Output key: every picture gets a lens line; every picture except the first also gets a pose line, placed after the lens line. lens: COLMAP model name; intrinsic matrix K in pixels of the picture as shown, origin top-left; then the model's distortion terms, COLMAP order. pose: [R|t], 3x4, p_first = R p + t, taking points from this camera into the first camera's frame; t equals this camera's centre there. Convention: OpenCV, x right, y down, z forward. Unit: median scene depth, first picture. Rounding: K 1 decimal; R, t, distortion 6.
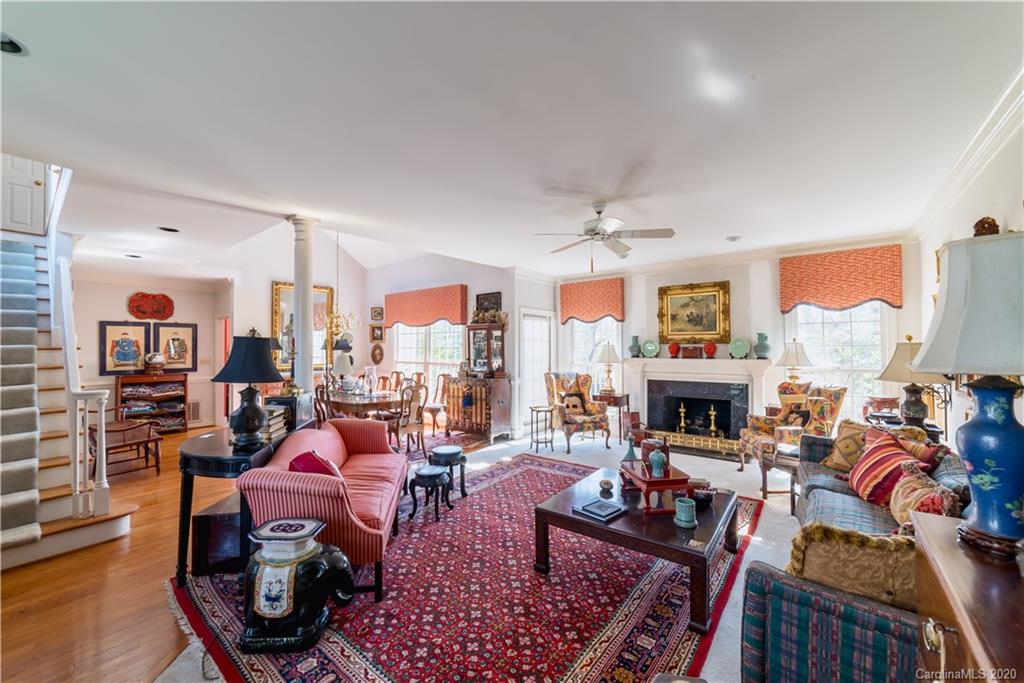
lens RADIAL K [[407.4, 0, 510.0], [0, 407.4, 341.0], [0, 0, 1]] dist [-0.001168, -0.000046]
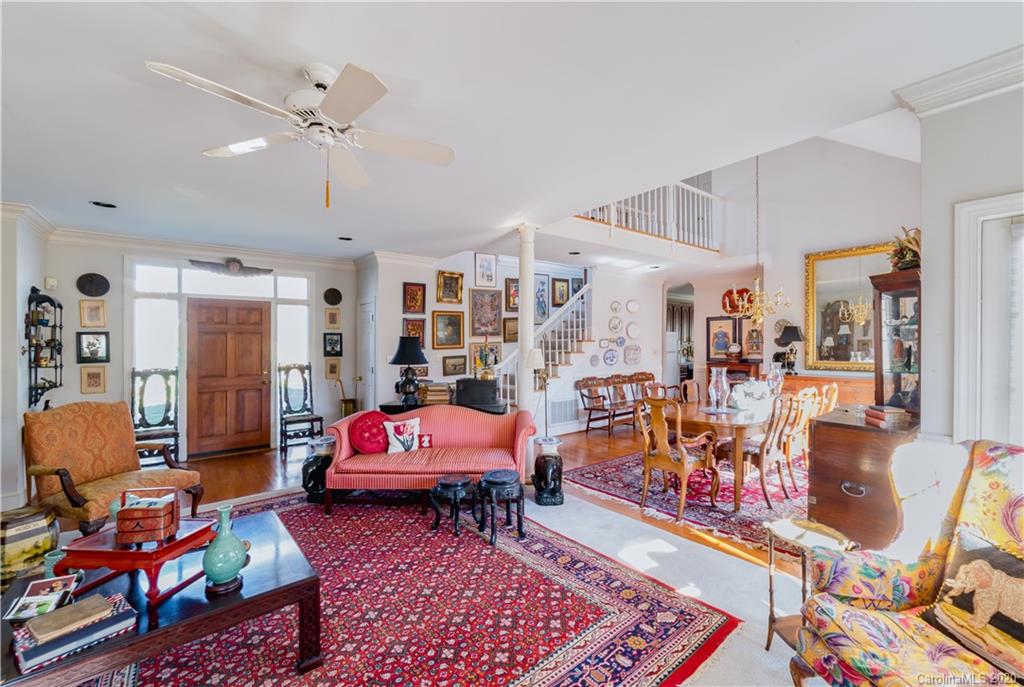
lens RADIAL K [[407.4, 0, 510.0], [0, 407.4, 343.0], [0, 0, 1]] dist [-0.001168, -0.000046]
pose [[-0.195332, 0.010031, -0.980686, 0.512793], [0.026095, 0.999647, 0.005028, 0.010640], [0.980390, -0.024609, -0.195525, 1.001339]]
